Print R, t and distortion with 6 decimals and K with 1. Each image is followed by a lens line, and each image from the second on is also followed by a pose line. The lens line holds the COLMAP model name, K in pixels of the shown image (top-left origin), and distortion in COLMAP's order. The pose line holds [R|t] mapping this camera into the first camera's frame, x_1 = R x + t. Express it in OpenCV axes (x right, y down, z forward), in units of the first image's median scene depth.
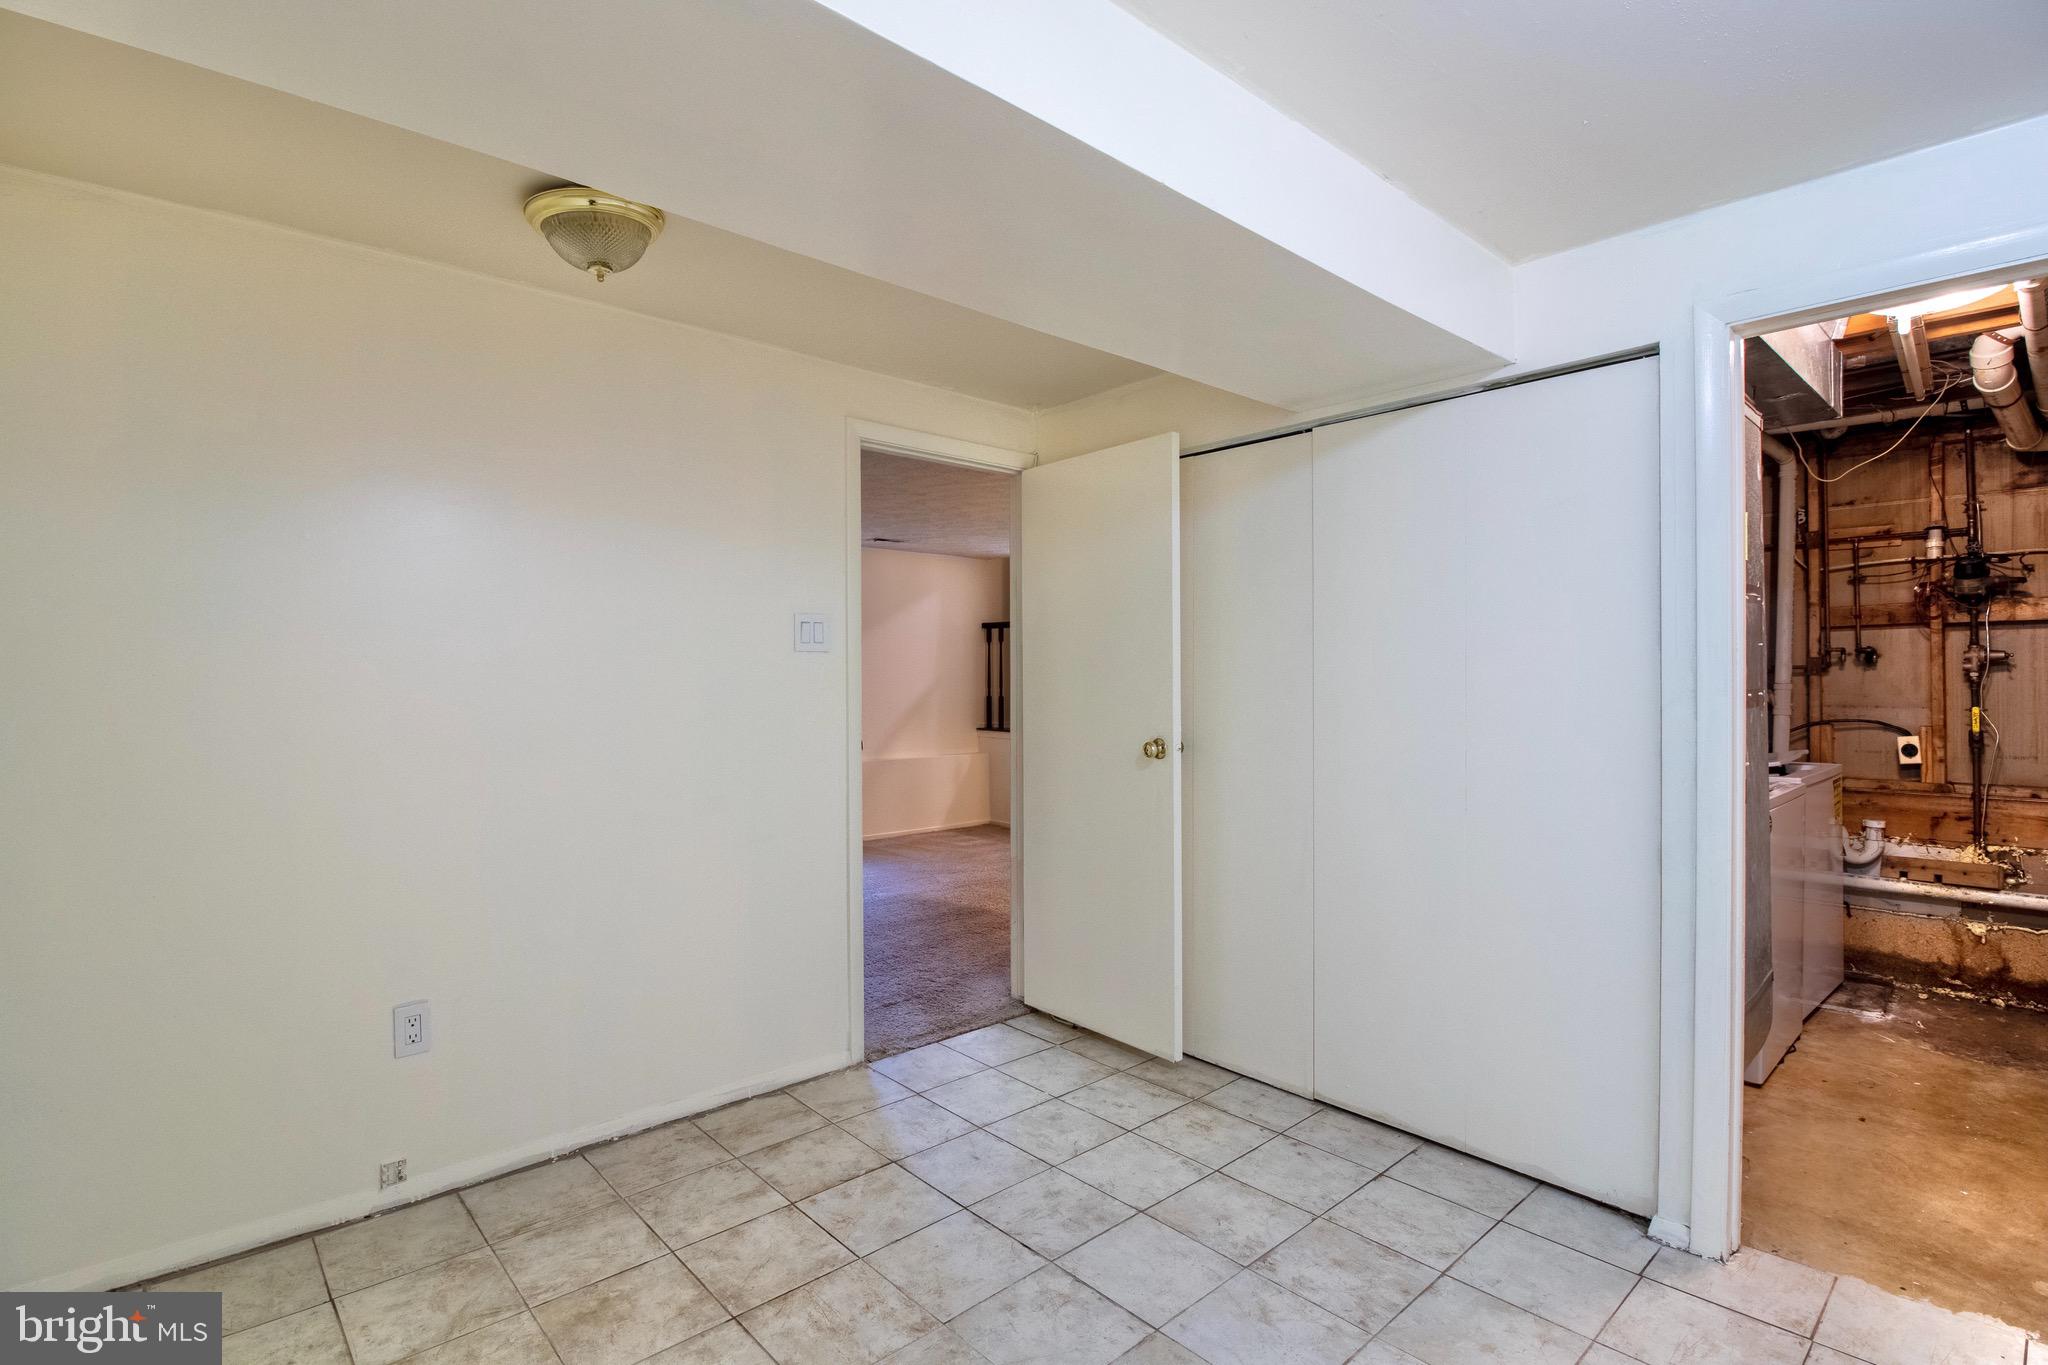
lens RADIAL K [[974.8, 0, 1025.6], [0, 974.8, 676.8], [0, 0, 1]] dist [0.001241, -0.011181]
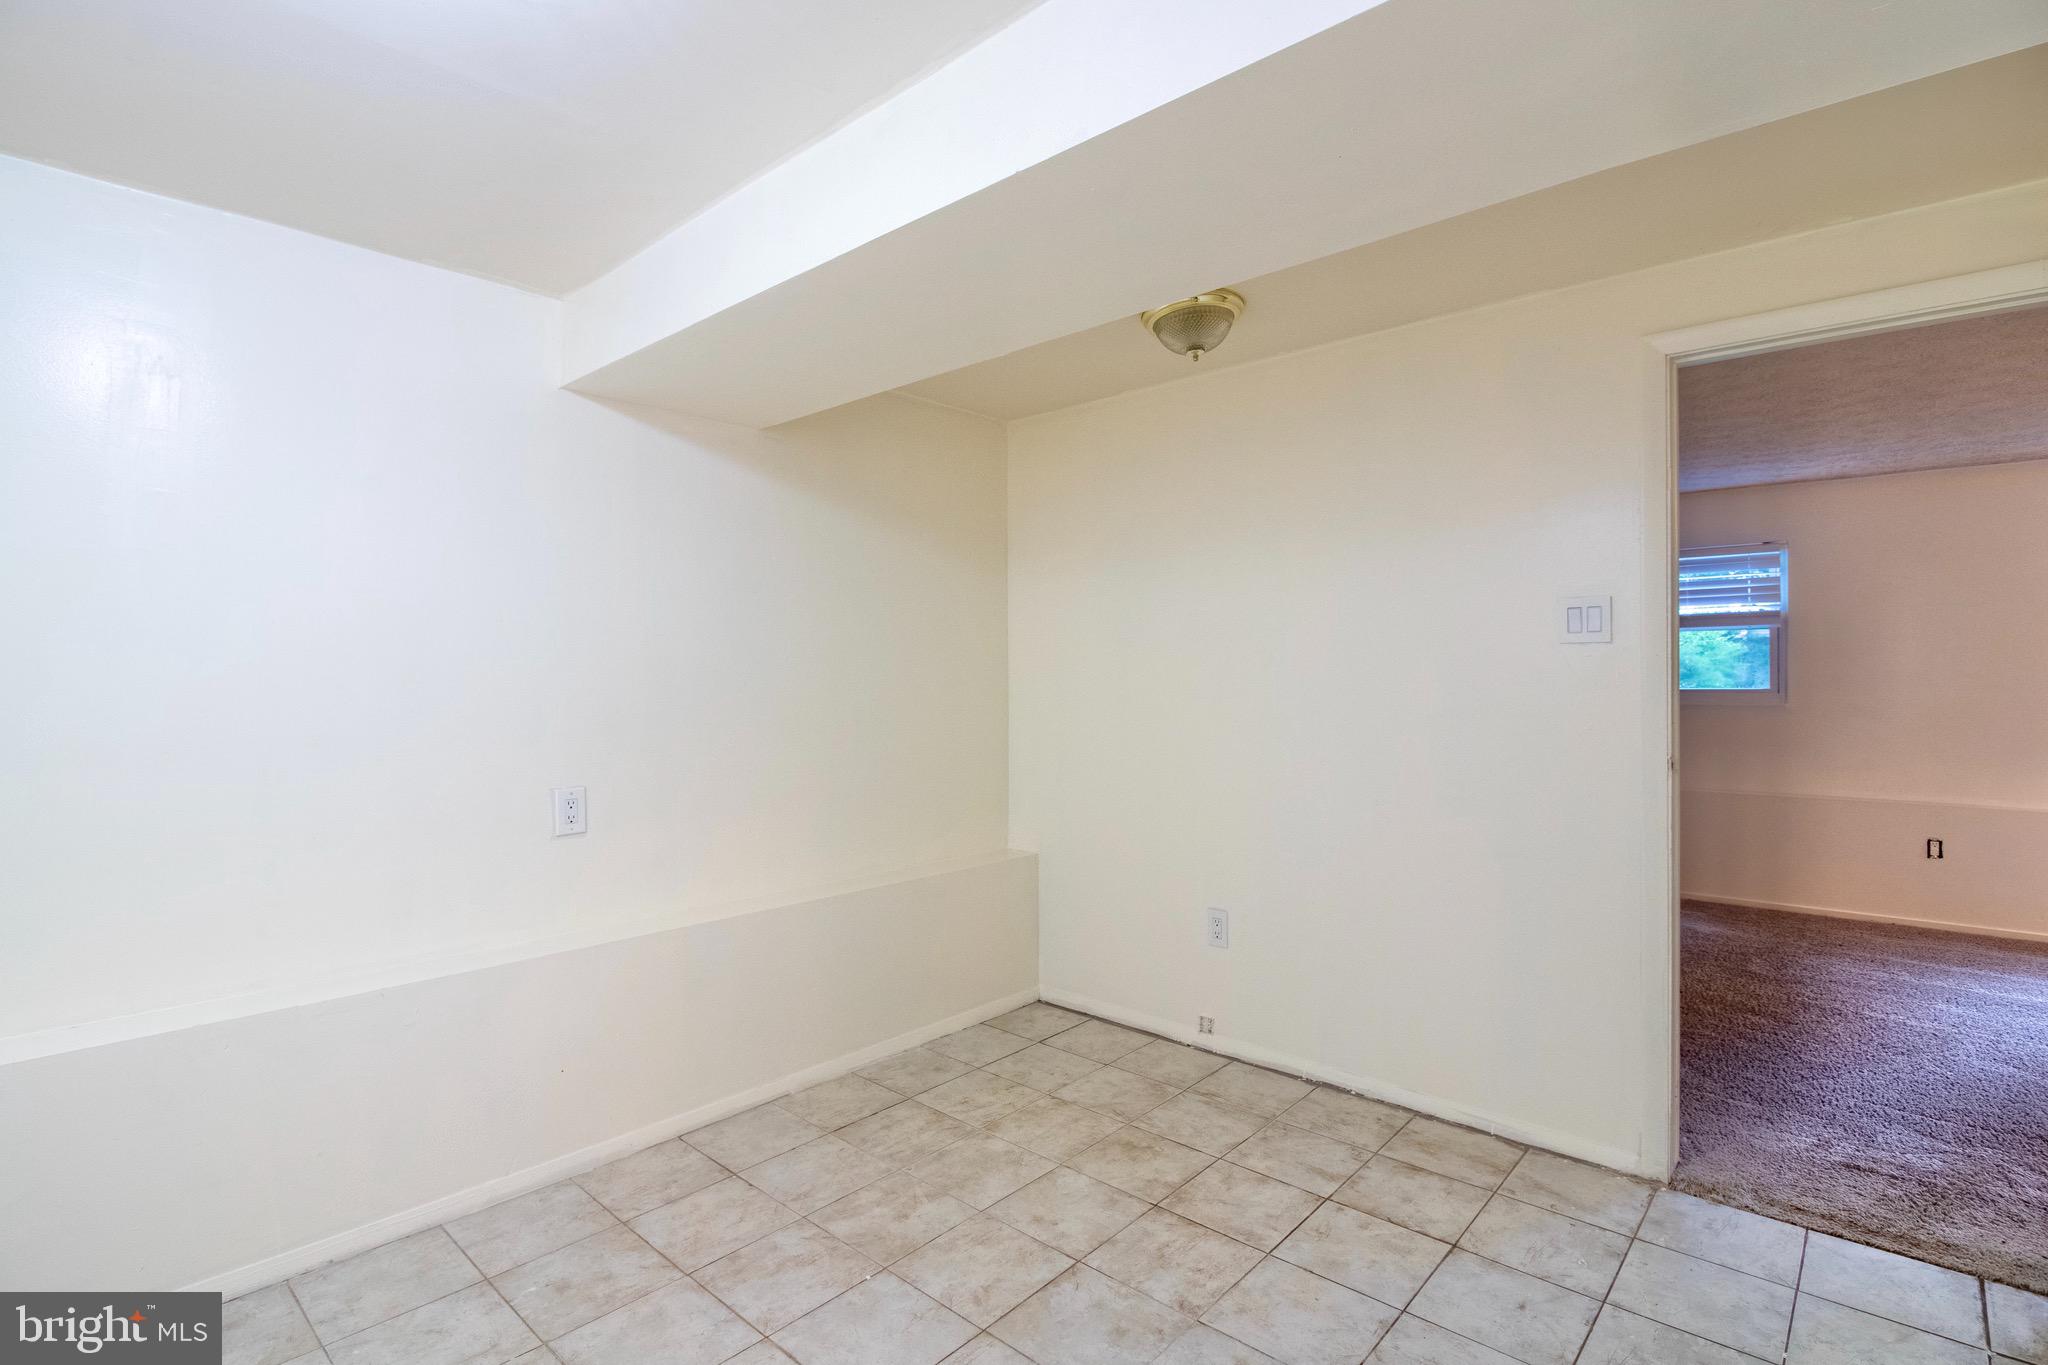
lens RADIAL K [[974.8, 0, 1022.5], [0, 974.8, 684.7], [0, 0, 1]] dist [0.001241, -0.011181]
pose [[0.094849, 0.011380, -0.995427, 0.717873], [0.002786, 0.999928, 0.011697, -0.002769], [0.995488, -0.003883, 0.094810, 0.586951]]
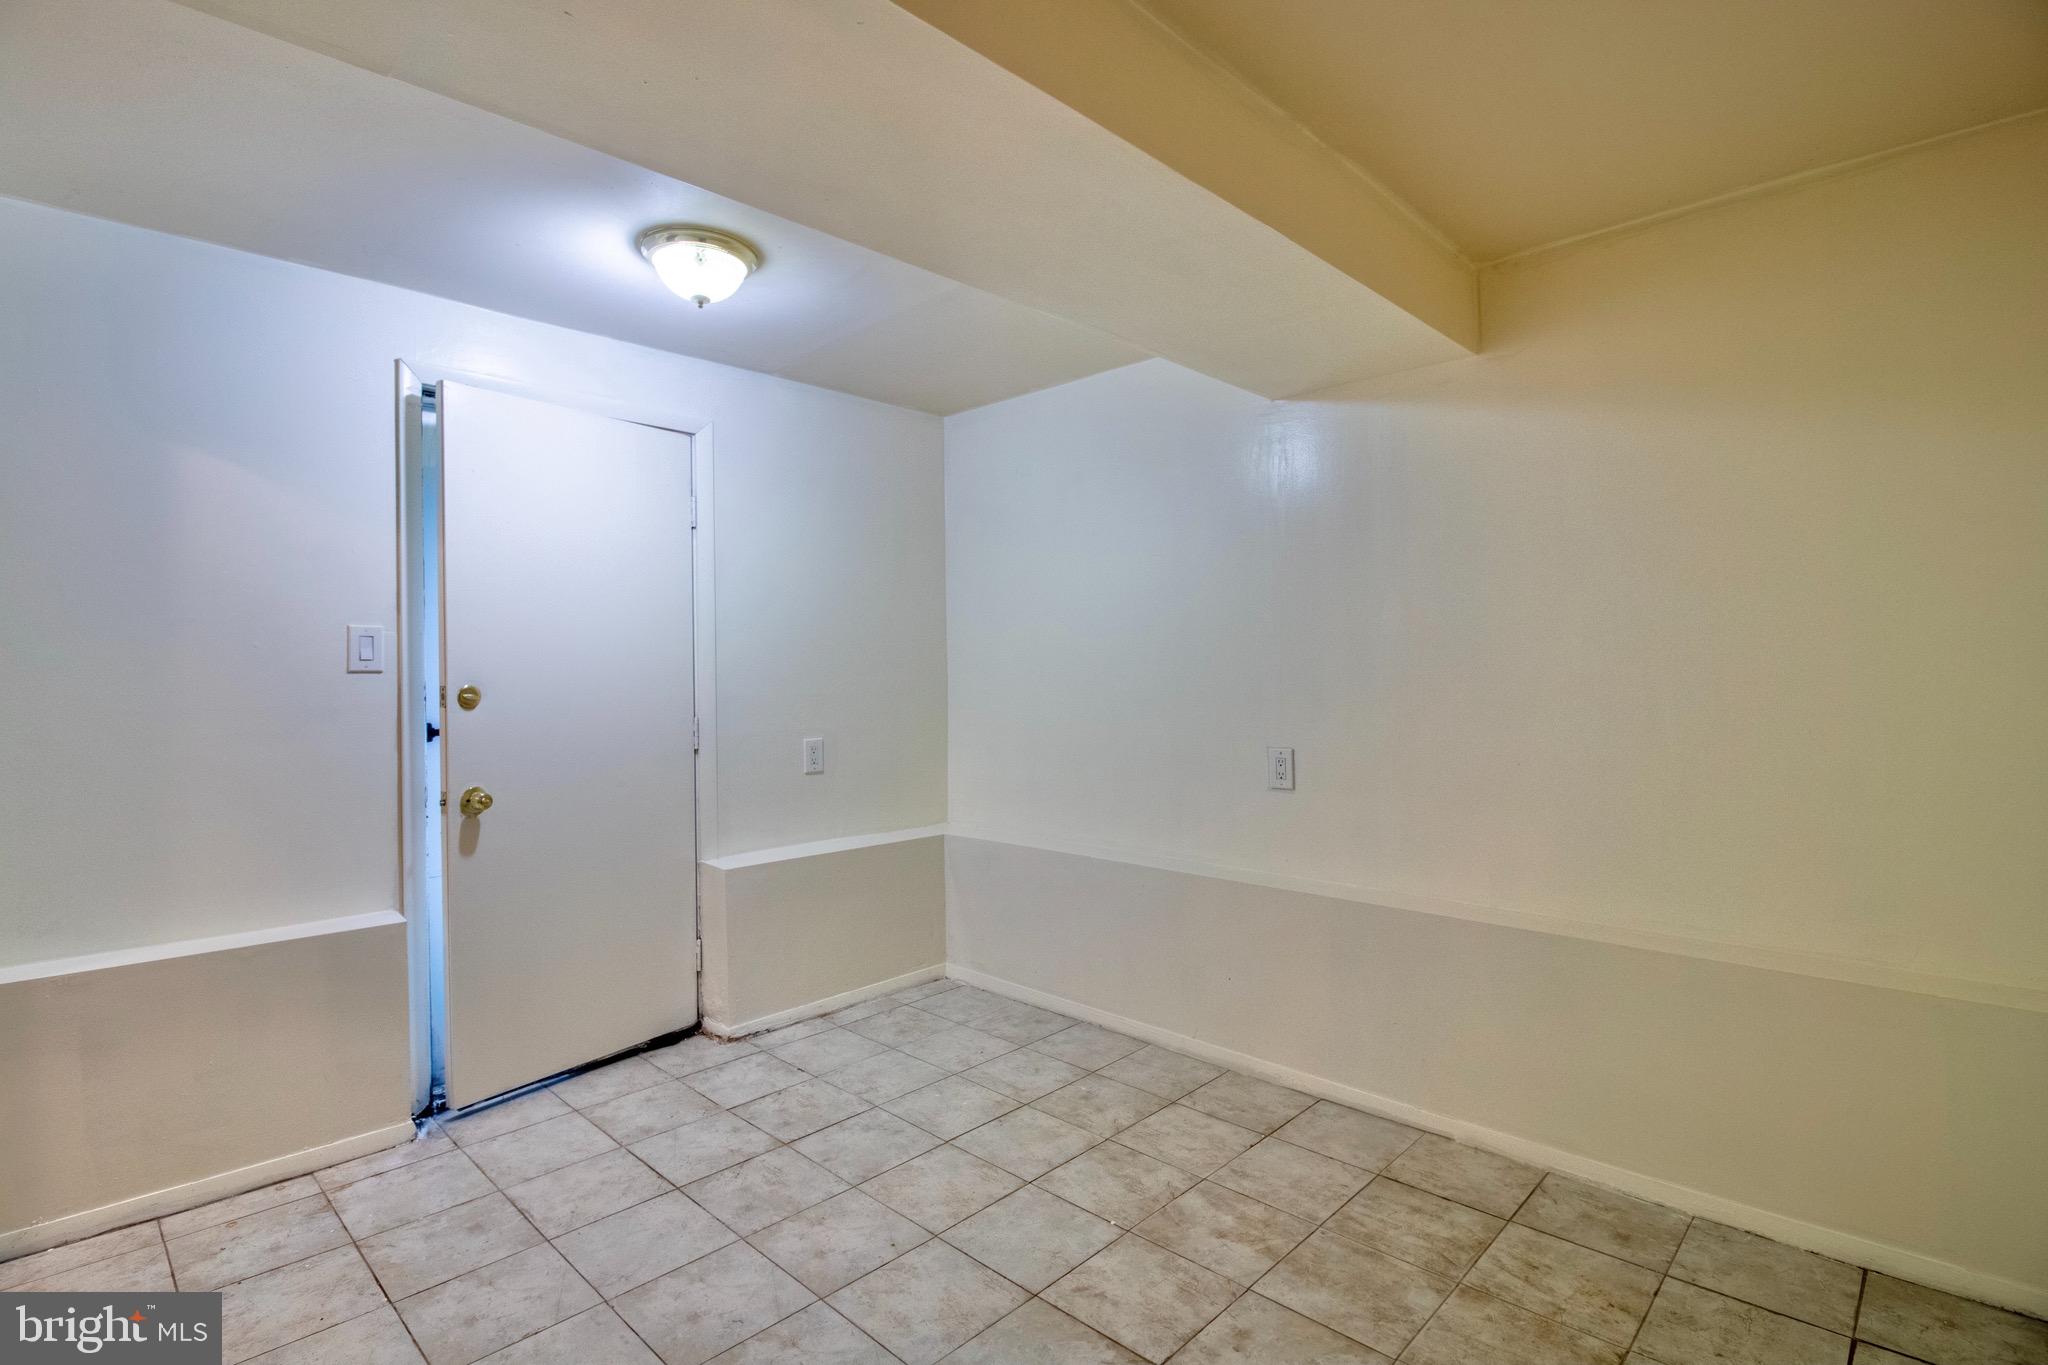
lens RADIAL K [[974.8, 0, 1022.1], [0, 974.8, 676.8], [0, 0, 1]] dist [0.001241, -0.011181]
pose [[-0.998133, 0.010487, -0.060169, 0.051967], [0.010357, 0.999943, 0.002472, 0.024232], [0.060192, 0.001844, -0.998185, 1.342074]]
